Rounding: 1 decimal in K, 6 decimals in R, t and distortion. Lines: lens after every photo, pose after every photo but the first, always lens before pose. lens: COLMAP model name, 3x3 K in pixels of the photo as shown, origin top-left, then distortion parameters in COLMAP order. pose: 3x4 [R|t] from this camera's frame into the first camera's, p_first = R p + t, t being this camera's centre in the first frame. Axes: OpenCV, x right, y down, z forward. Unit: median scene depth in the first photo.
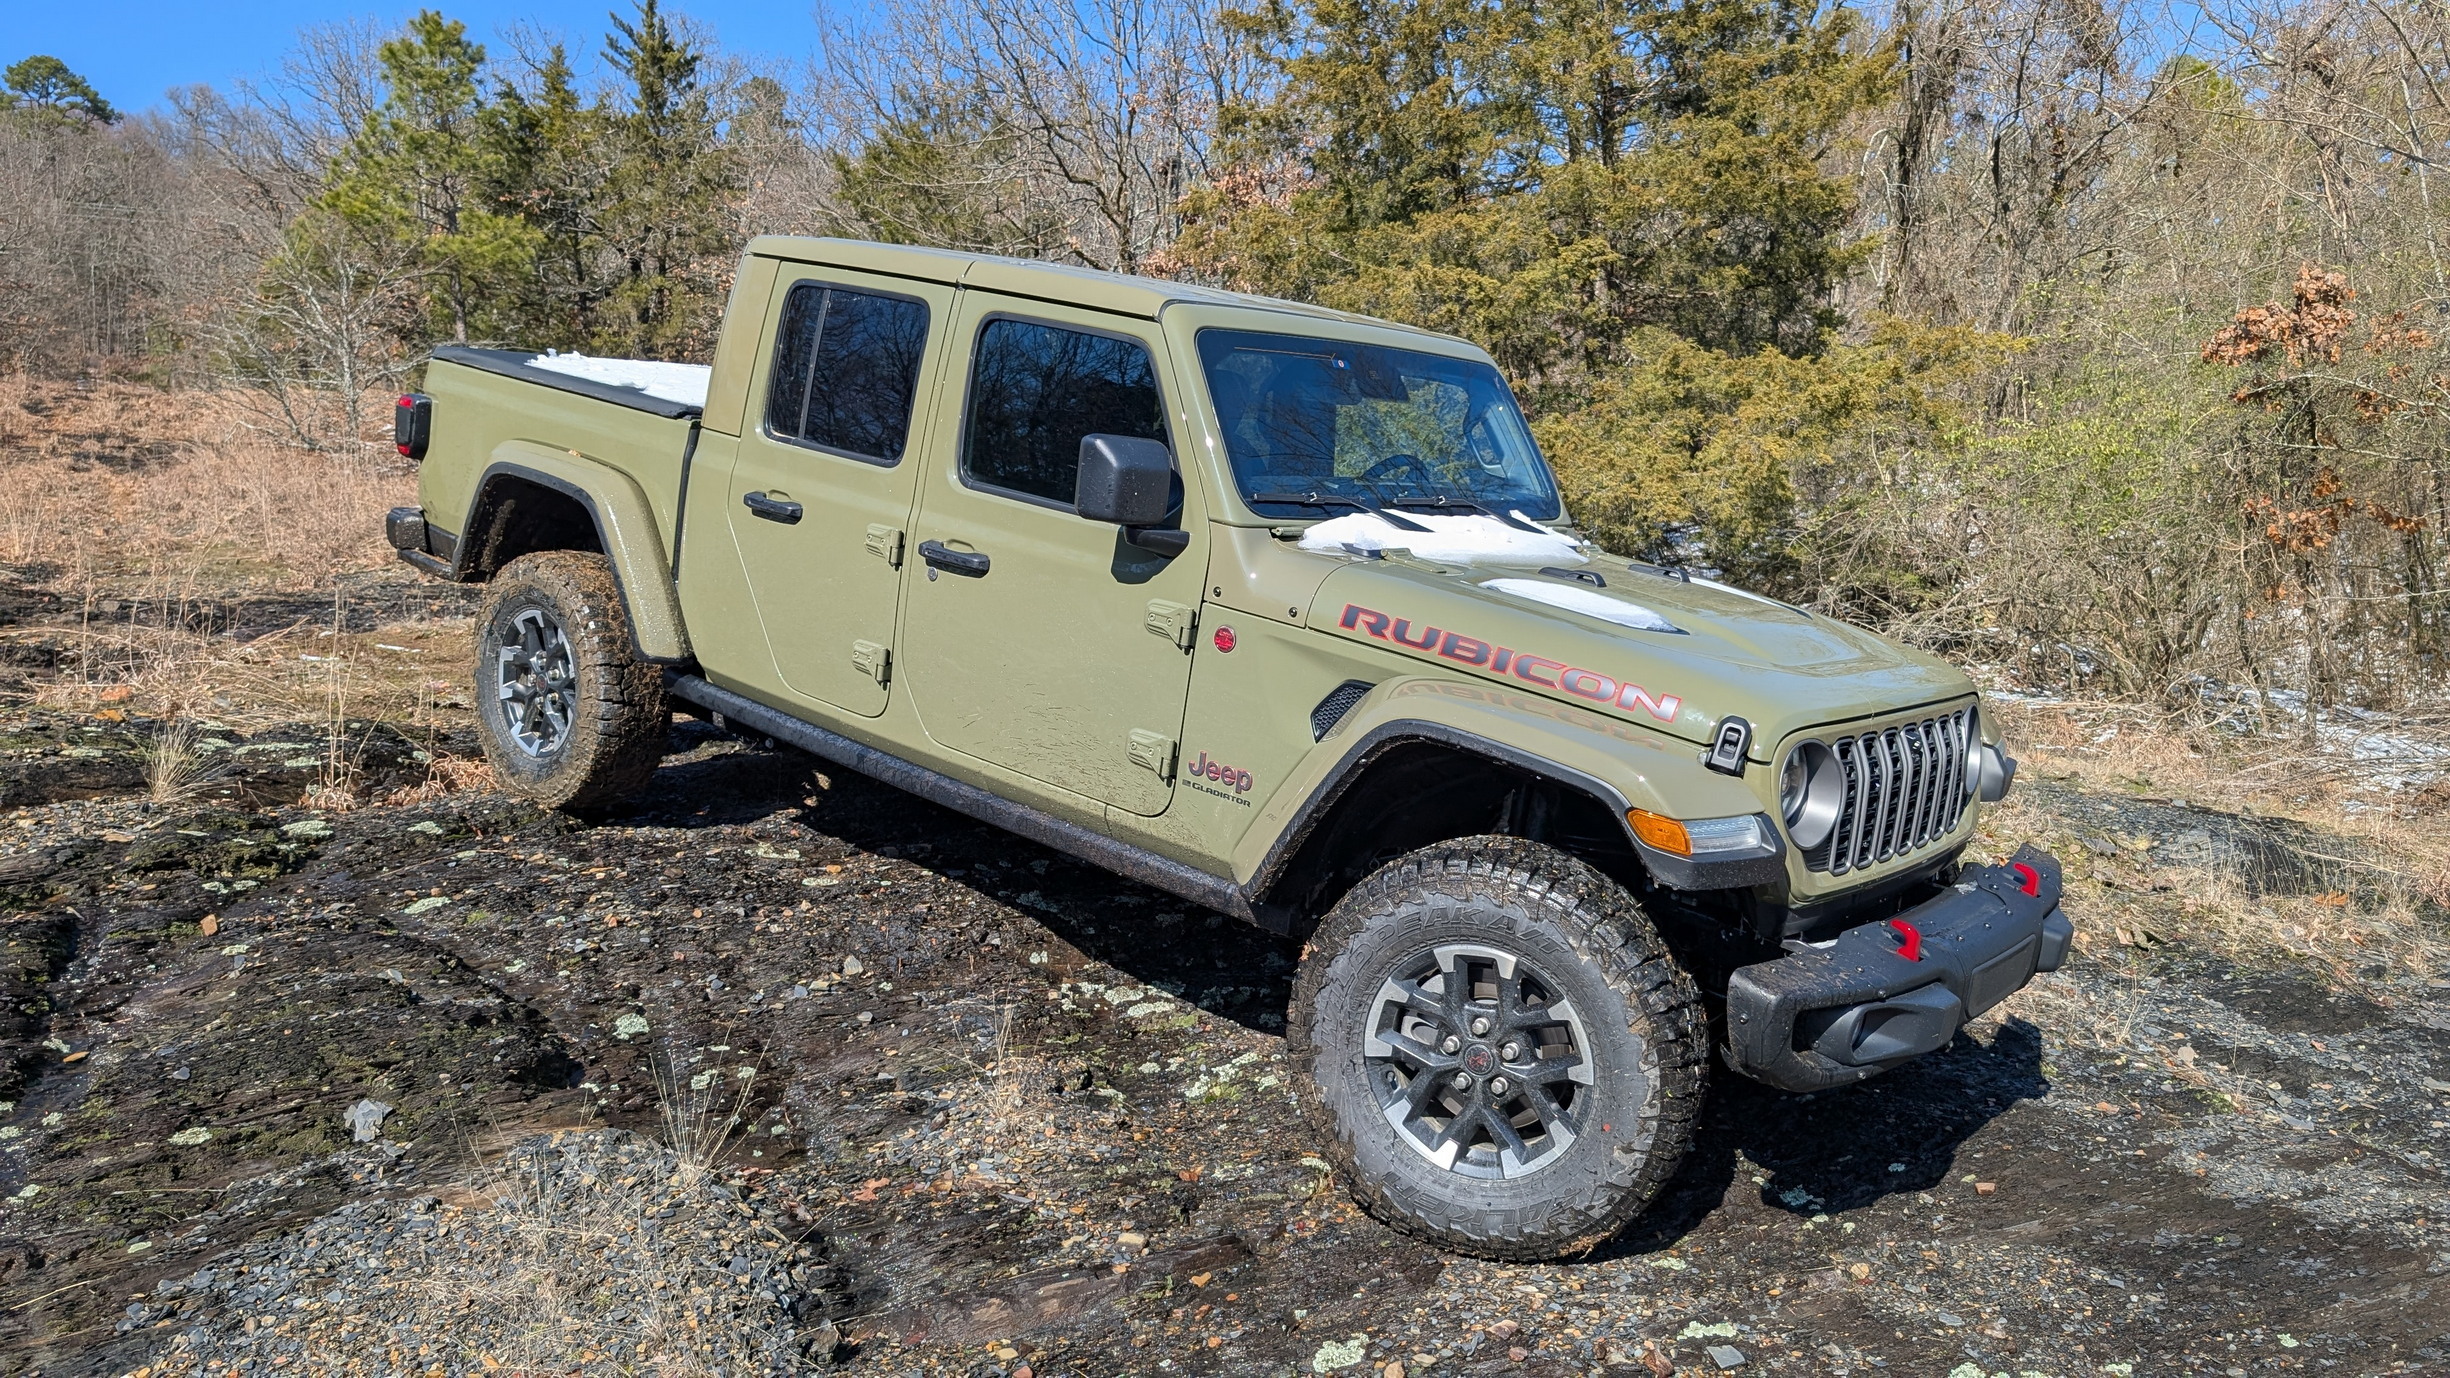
lens RADIAL K [[1799.8, 0, 1237.5], [0, 1799.8, 667.0], [0, 0, 1]] dist [0.009709, -0.001271]
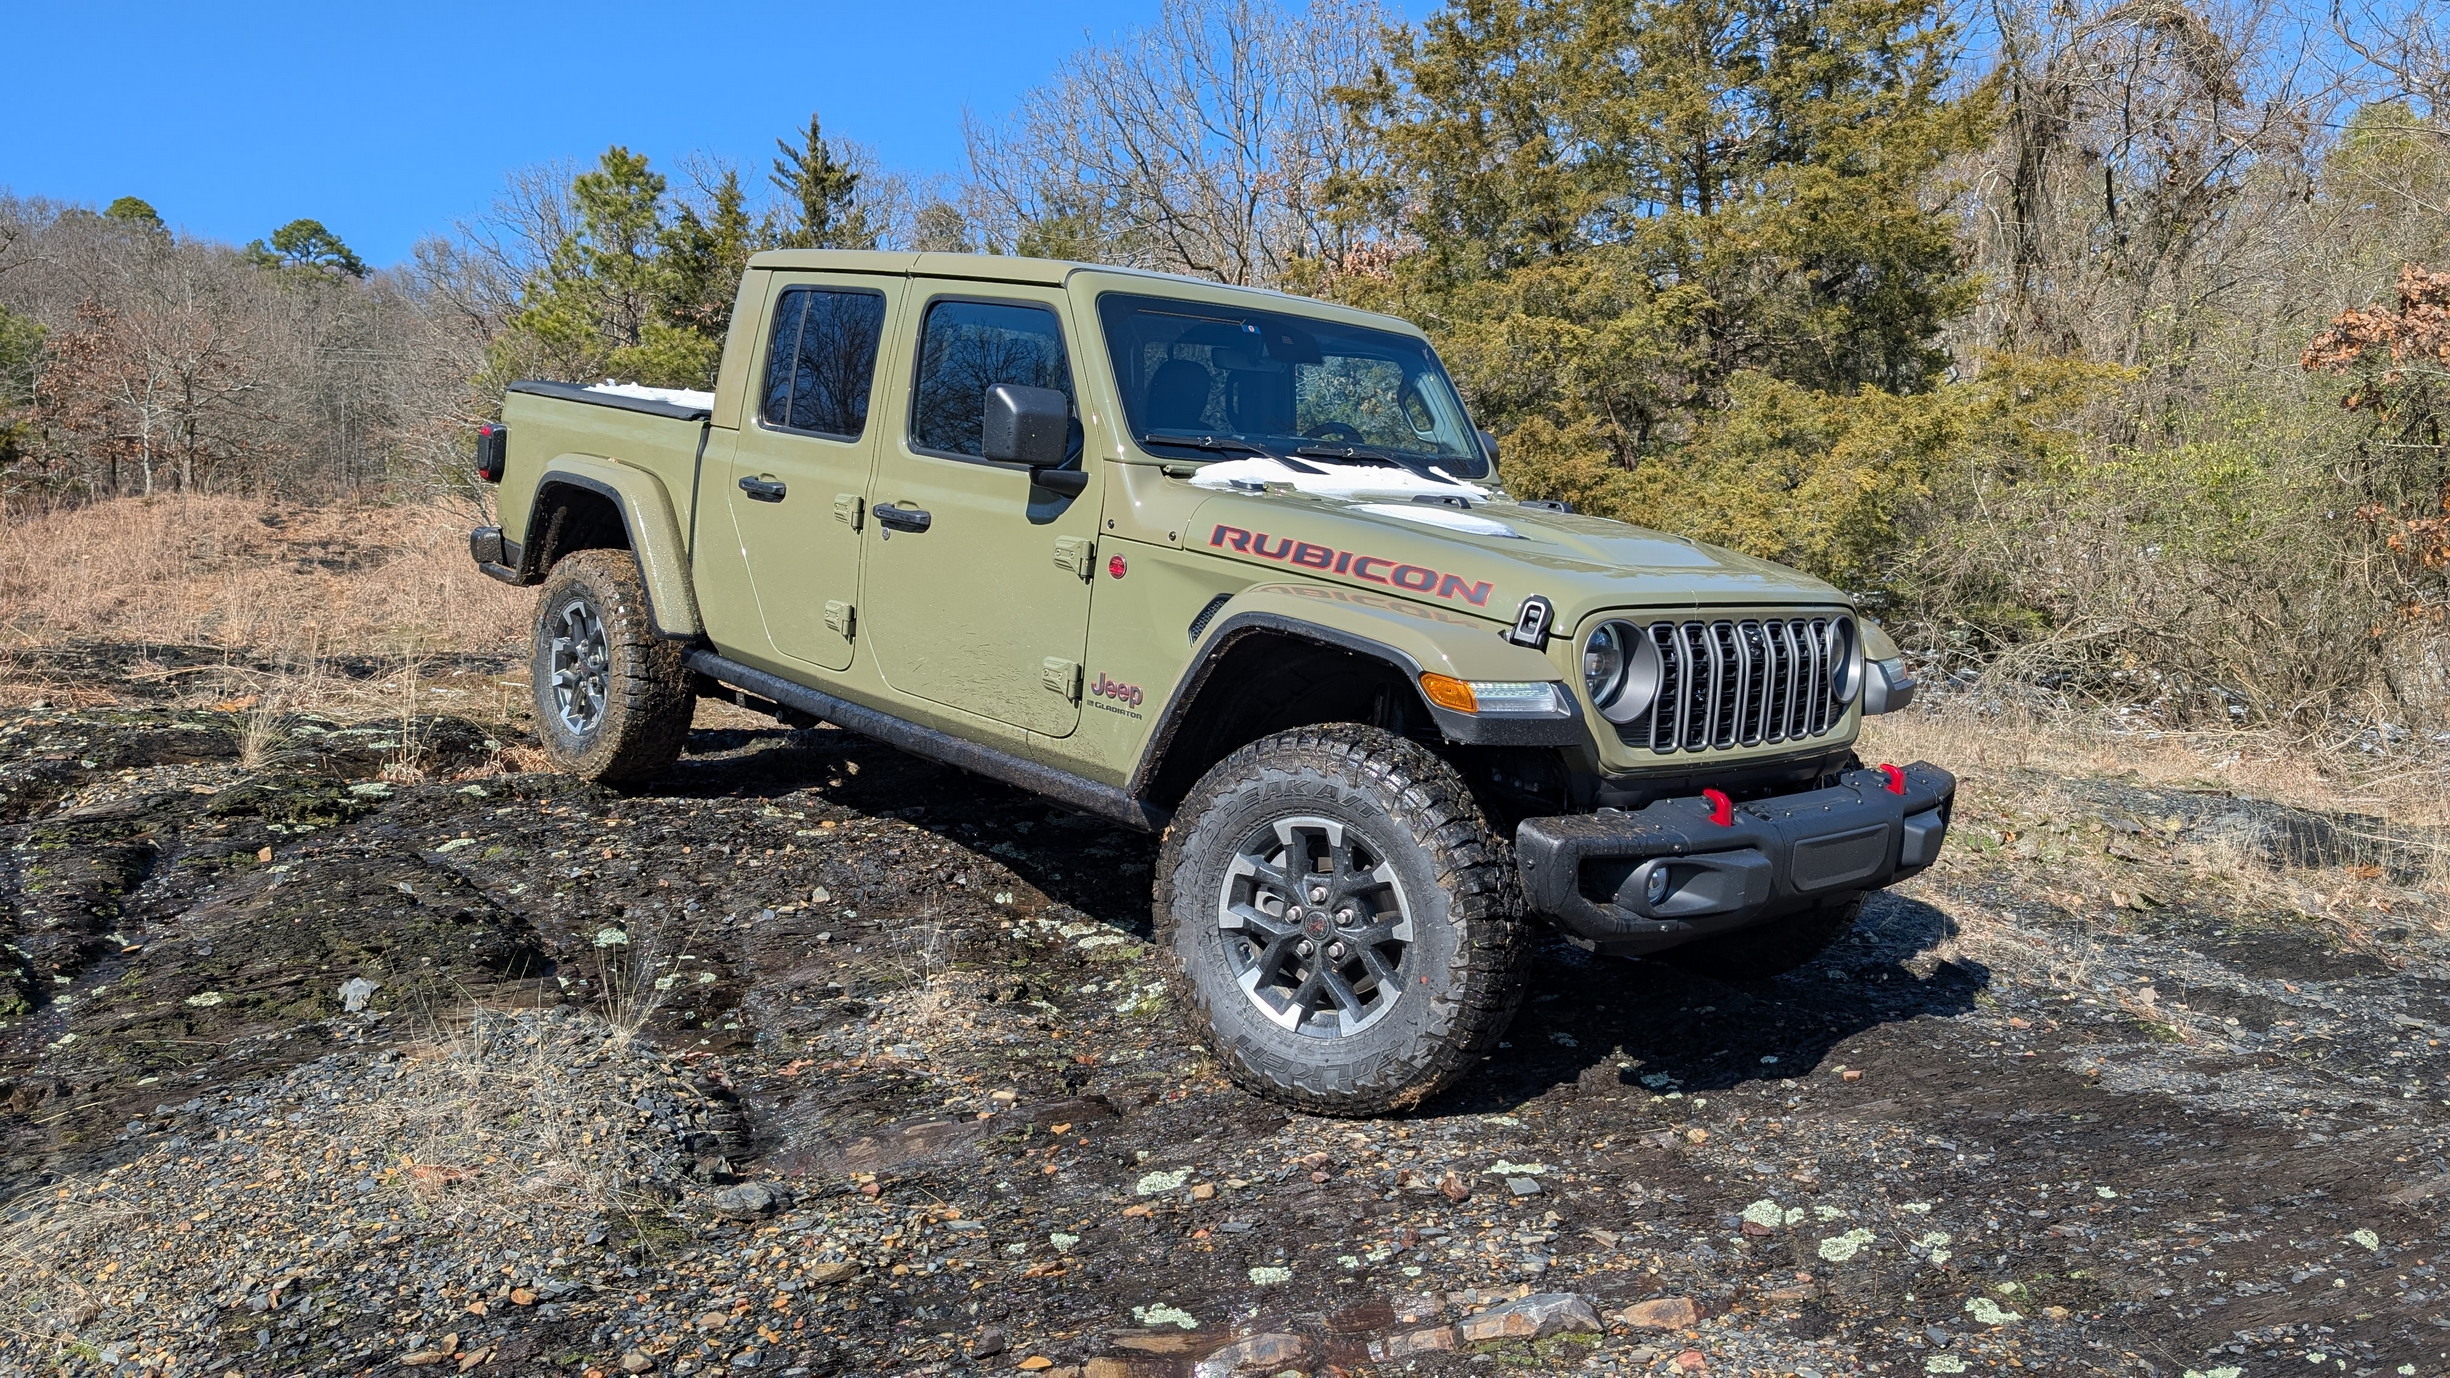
lens RADIAL K [[1809.9, 0, 1226.8], [0, 1809.9, 665.3], [0, 0, 1]] dist [0.006709, 0.005982]
pose [[0.992666, -0.022525, -0.118773, 0.171307], [0.014821, 0.997752, -0.065354, 0.106907], [0.119978, 0.063114, 0.990768, -0.068764]]
